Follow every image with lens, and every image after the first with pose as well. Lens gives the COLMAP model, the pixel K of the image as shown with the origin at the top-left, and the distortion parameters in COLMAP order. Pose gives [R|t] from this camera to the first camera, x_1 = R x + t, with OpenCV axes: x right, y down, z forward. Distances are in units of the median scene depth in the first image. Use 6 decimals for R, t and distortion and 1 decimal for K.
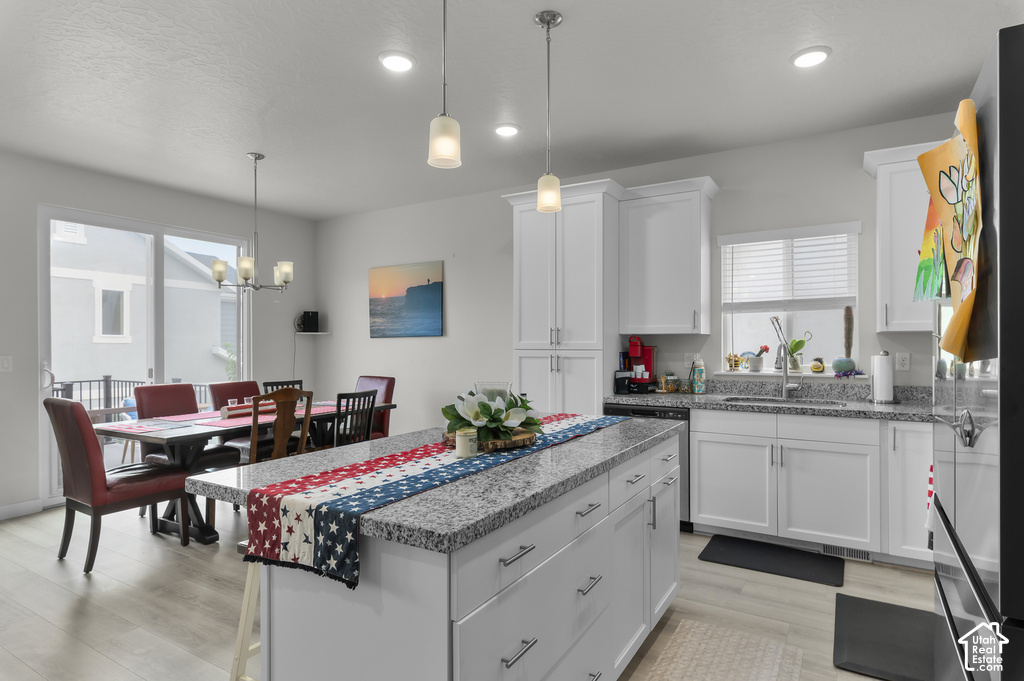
lens RADIAL K [[555.8, 0, 514.1], [0, 555.8, 334.3], [0, 0, 1]] dist [0.001575, 0.000680]
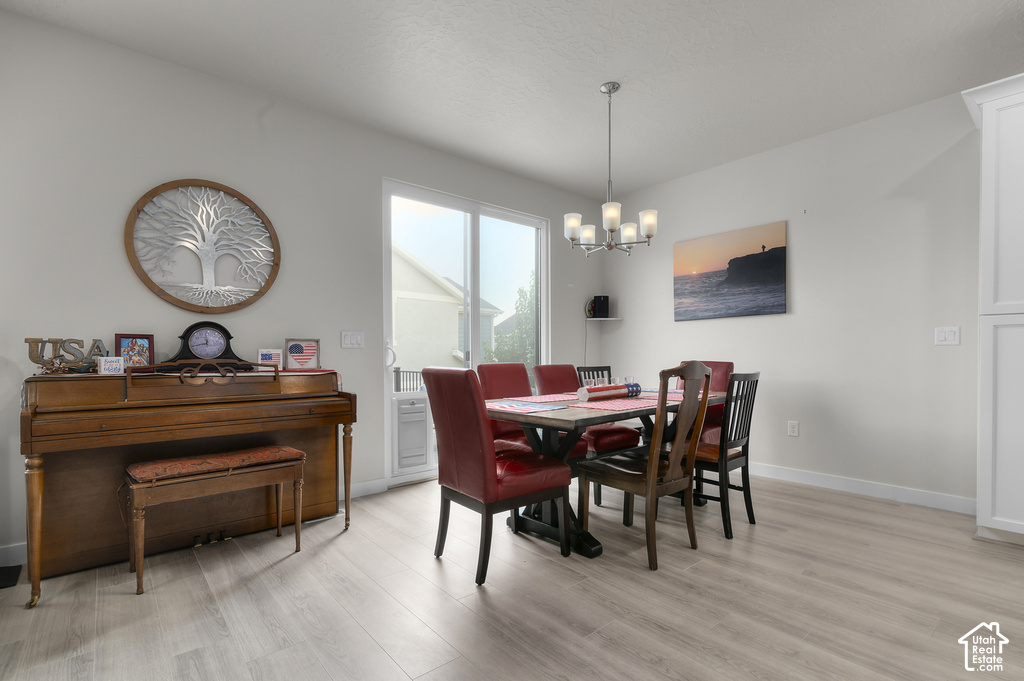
lens RADIAL K [[475.4, 0, 511.1], [0, 475.4, 349.5], [0, 0, 1]] dist [0.001669, 0.000079]
pose [[0.948205, -0.003788, -0.317638, -0.282183], [0.005757, 0.999970, 0.005259, 0.049157], [0.317608, -0.006815, 0.948198, 0.205955]]
